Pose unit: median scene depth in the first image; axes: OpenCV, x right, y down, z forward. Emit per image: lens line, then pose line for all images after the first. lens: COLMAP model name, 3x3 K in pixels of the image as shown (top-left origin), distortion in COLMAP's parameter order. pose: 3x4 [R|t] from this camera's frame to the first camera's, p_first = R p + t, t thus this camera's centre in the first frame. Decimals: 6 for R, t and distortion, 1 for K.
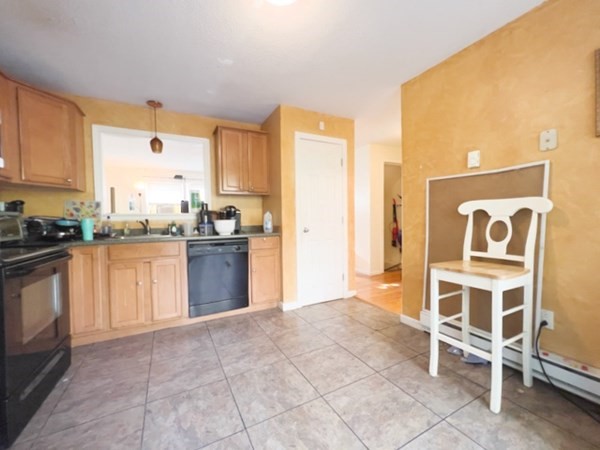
lens RADIAL K [[243.2, 0, 300.0], [0, 243.2, 225.0], [0, 0, 1]] dist [0.001693, 0.000087]
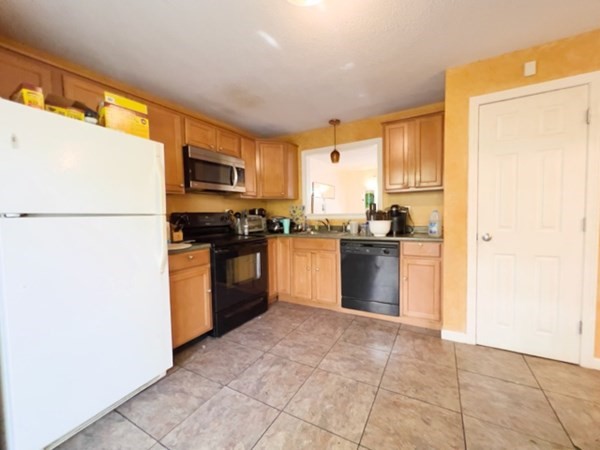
lens RADIAL K [[243.2, 0, 300.0], [0, 243.2, 225.0], [0, 0, 1]] dist [0.001693, 0.000087]
pose [[0.547180, 0.041777, -0.835972, 0.374915], [-0.008947, 0.998988, 0.044068, -0.049022], [0.836967, -0.016634, 0.547001, 0.225362]]
